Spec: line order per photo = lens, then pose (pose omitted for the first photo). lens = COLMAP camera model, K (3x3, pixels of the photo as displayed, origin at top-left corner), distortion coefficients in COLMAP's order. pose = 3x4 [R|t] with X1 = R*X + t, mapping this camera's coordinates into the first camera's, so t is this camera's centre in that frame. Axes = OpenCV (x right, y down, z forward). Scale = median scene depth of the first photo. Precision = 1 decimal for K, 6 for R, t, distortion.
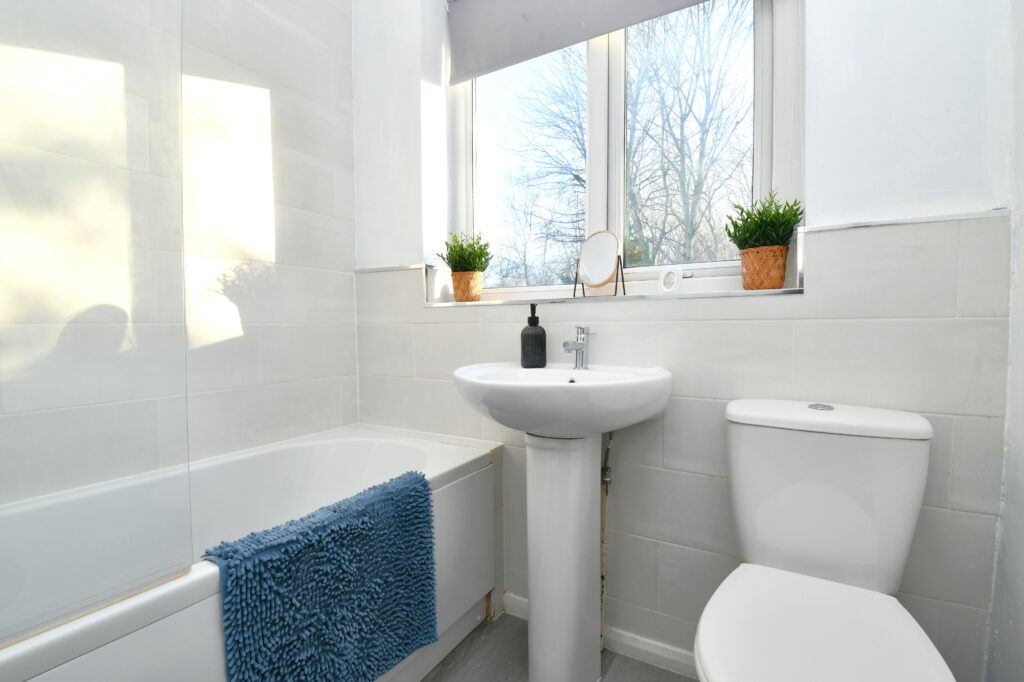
lens RADIAL K [[454.9, 0, 525.4], [0, 454.9, 343.2], [0, 0, 1]] dist [0.013589, -0.027325]
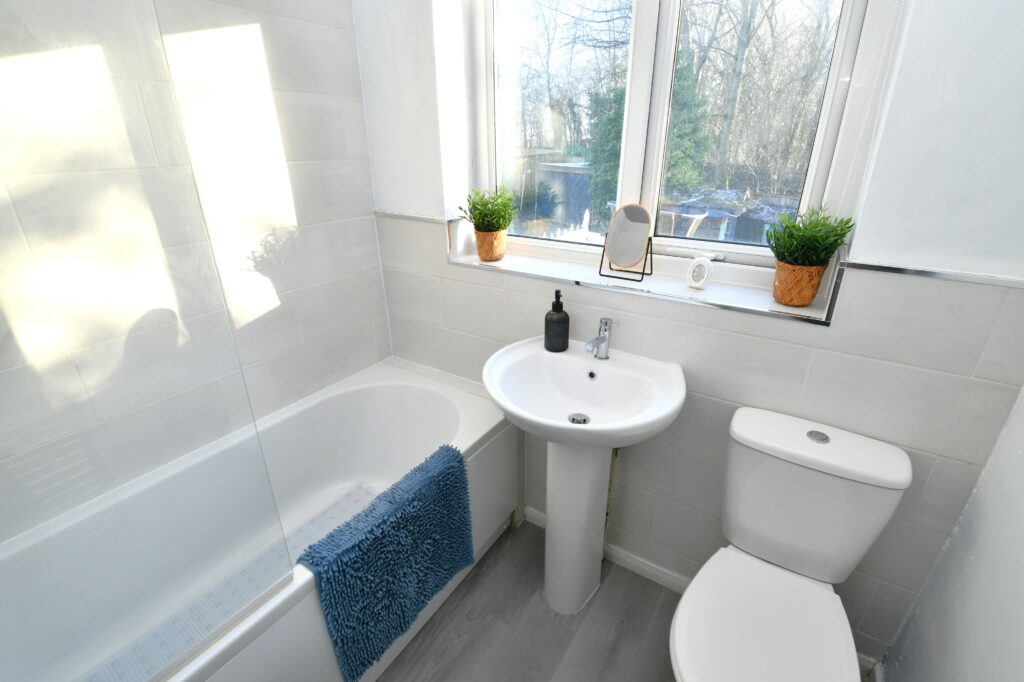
lens RADIAL K [[457.8, 0, 521.6], [0, 457.8, 334.7], [0, 0, 1]] dist [0.014849, -0.027983]
pose [[0.998762, 0.025047, -0.042980, -0.017524], [-0.008564, 0.937665, 0.347436, -0.345513], [0.049003, -0.346638, 0.936718, 0.012610]]
